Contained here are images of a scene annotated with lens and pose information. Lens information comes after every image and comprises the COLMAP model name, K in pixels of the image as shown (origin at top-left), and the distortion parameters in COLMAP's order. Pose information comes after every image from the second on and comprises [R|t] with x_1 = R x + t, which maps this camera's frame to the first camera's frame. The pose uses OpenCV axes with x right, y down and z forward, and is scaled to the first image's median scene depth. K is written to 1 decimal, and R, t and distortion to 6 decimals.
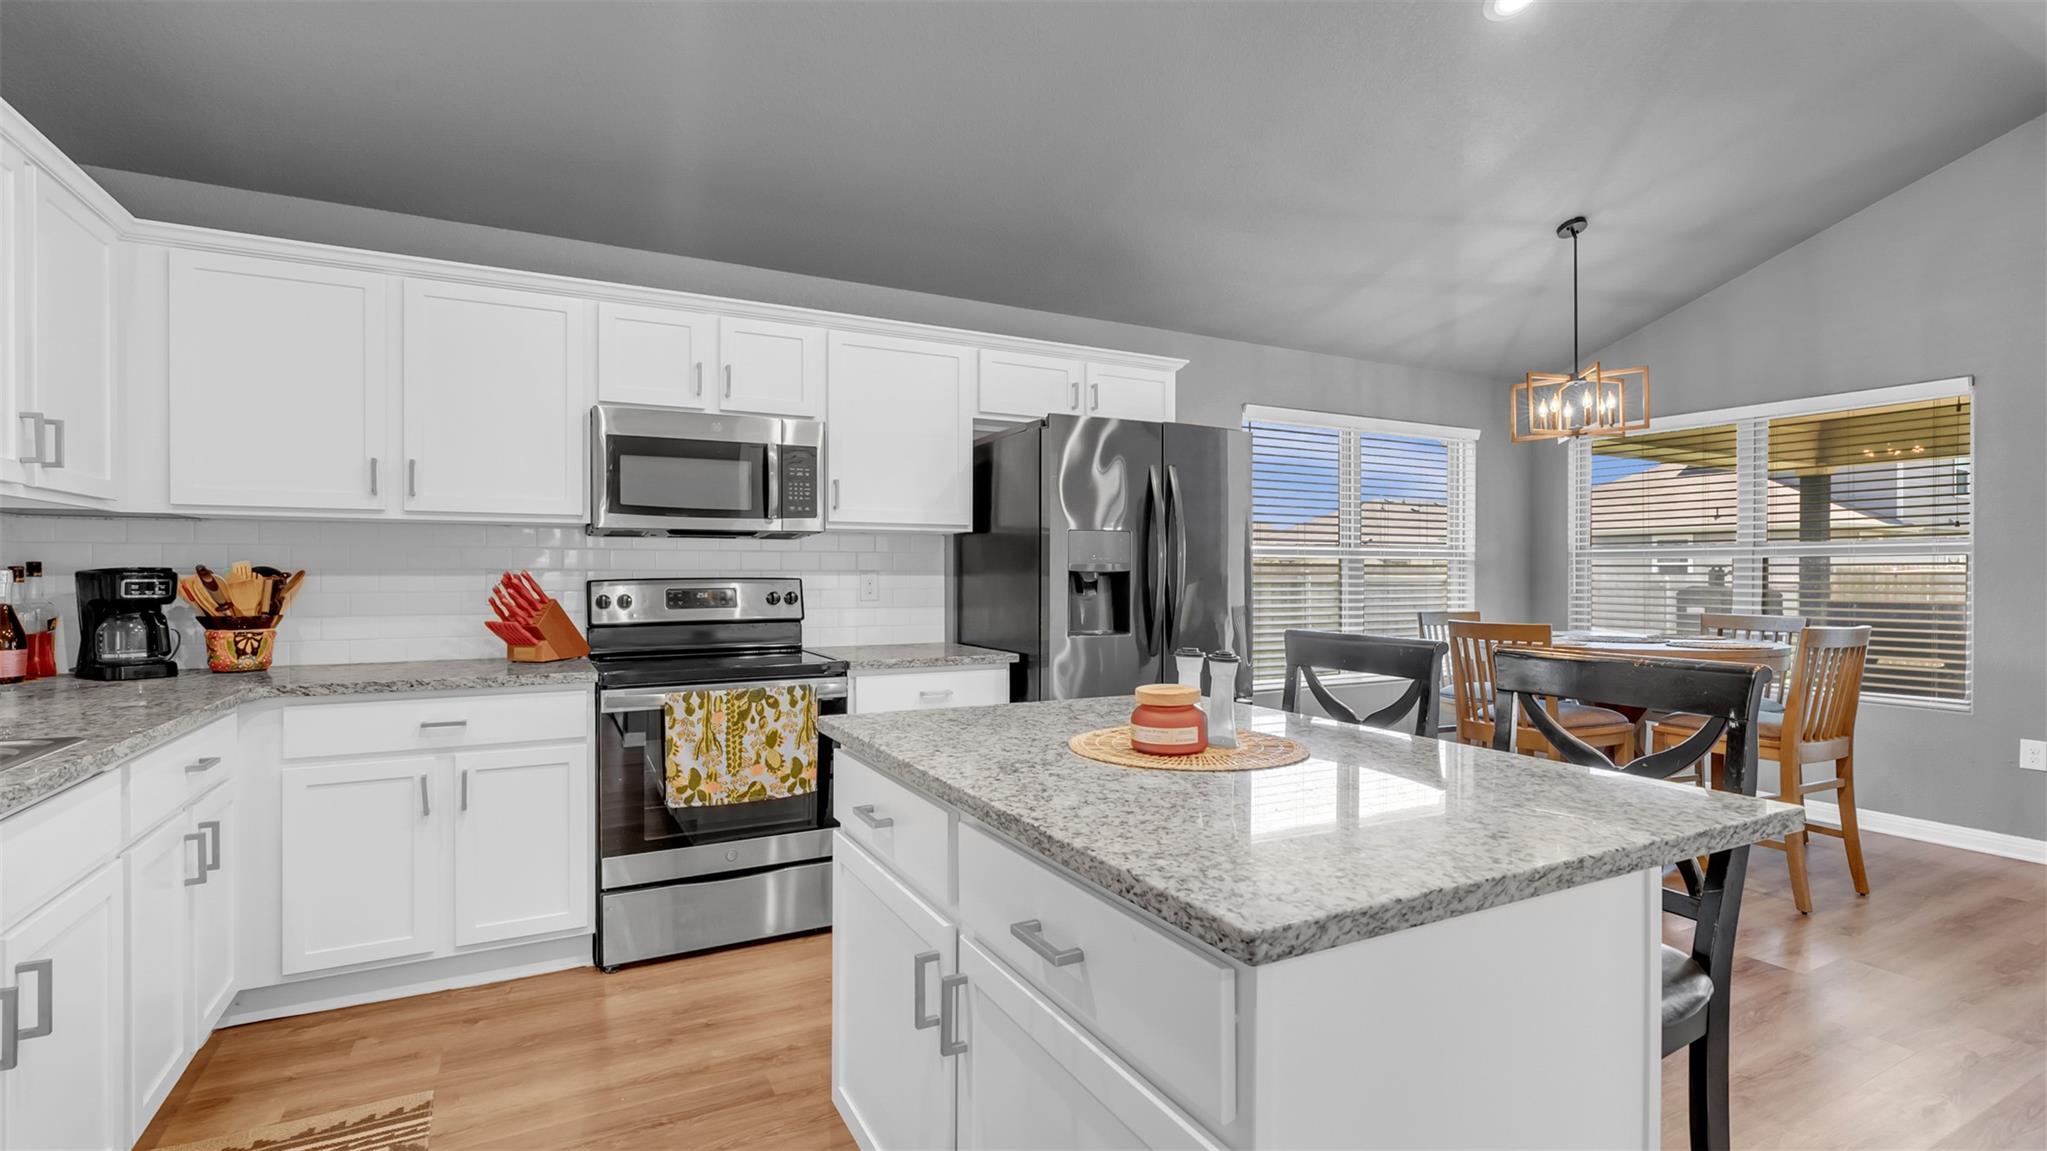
lens RADIAL K [[927.3, 0, 1026.5], [0, 927.3, 573.8], [0, 0, 1]] dist [-0.006125, 0.002827]
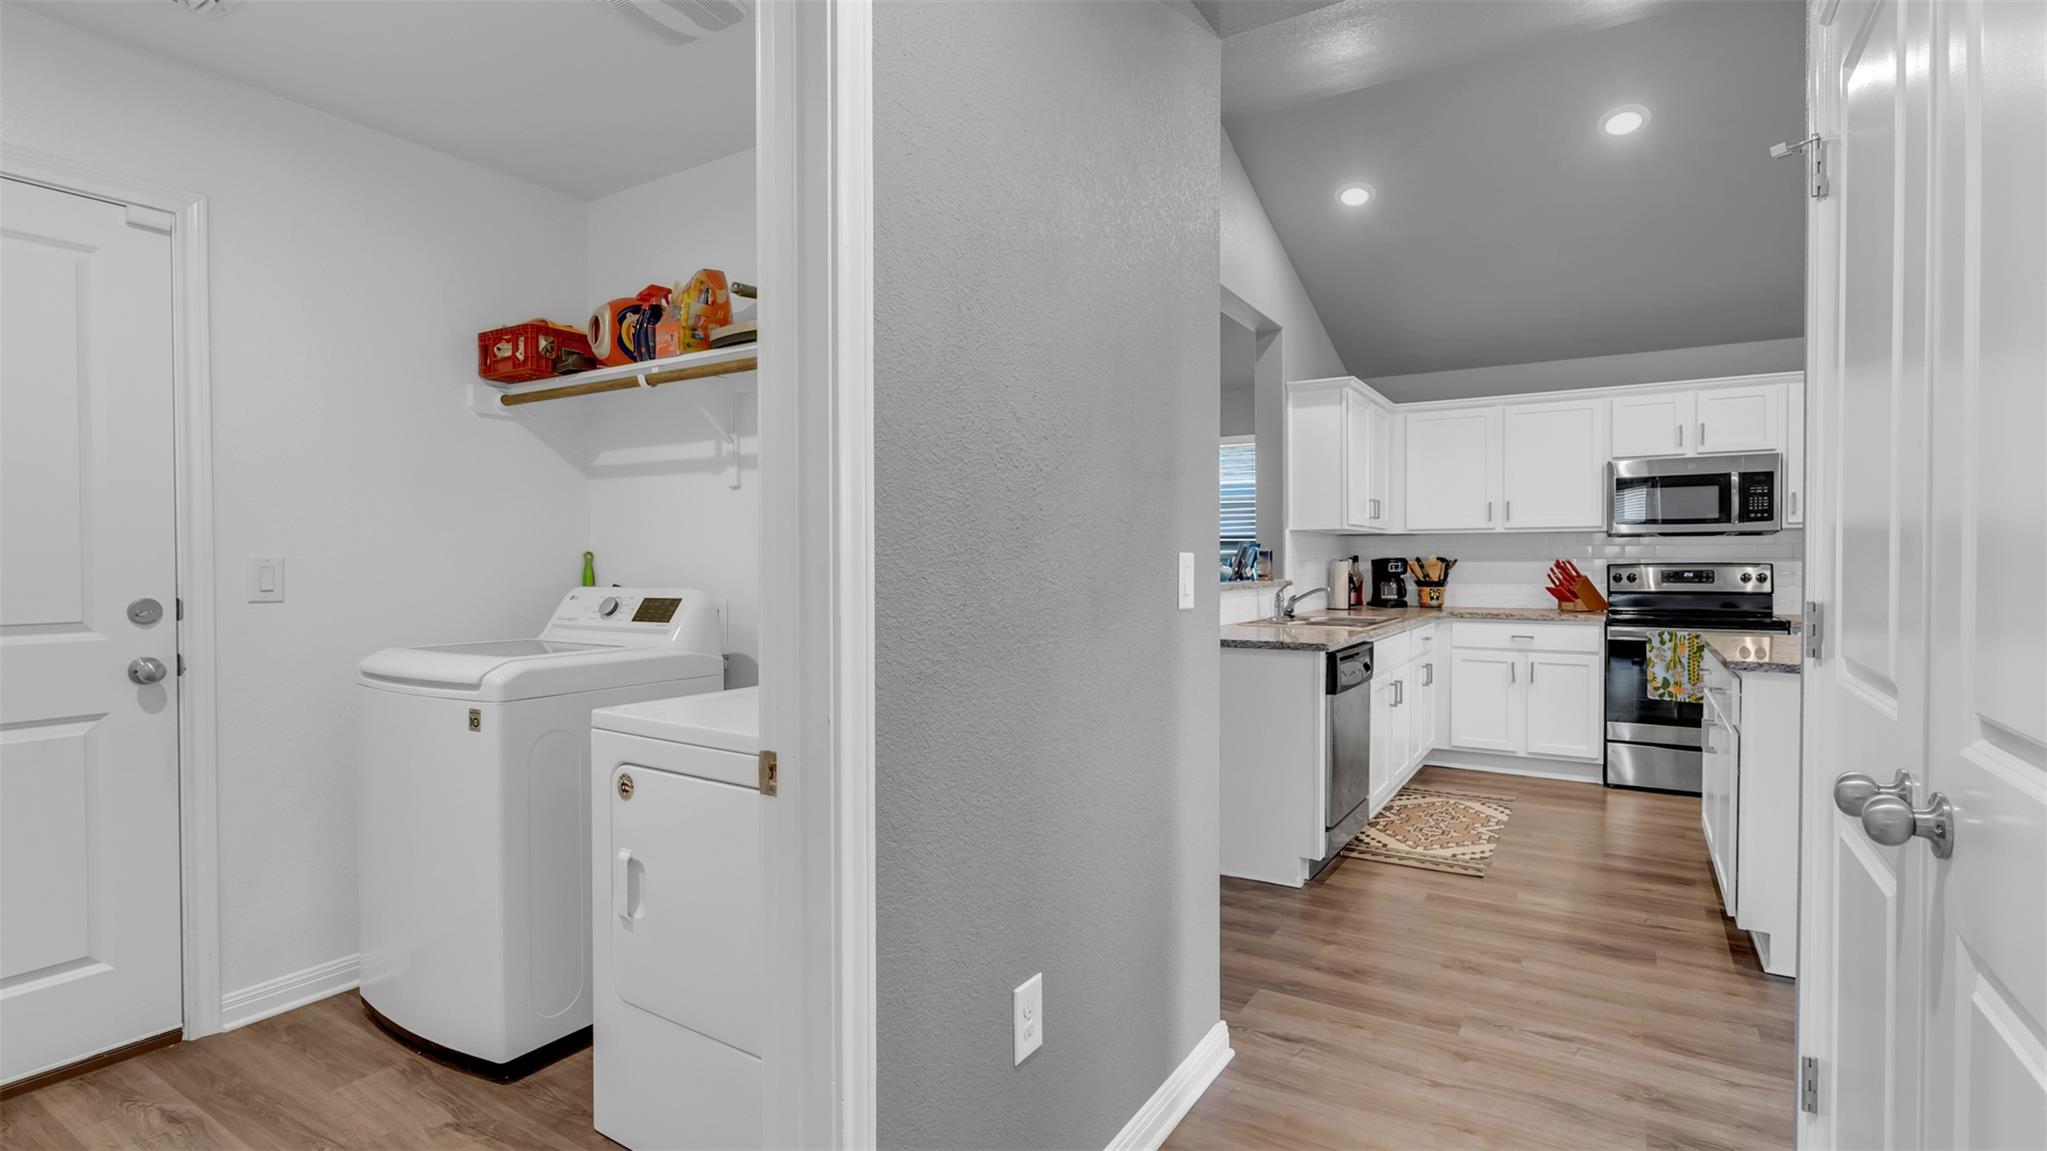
lens RADIAL K [[969.4, 0, 1011.4], [0, 969.4, 572.5], [0, 0, 1]] dist [0.001227, 0.000046]
pose [[0.488359, 0.009116, -0.872595, 0.570573], [0.002384, 0.999928, 0.011780, -0.001894], [0.872640, -0.007833, 0.488302, -0.853070]]
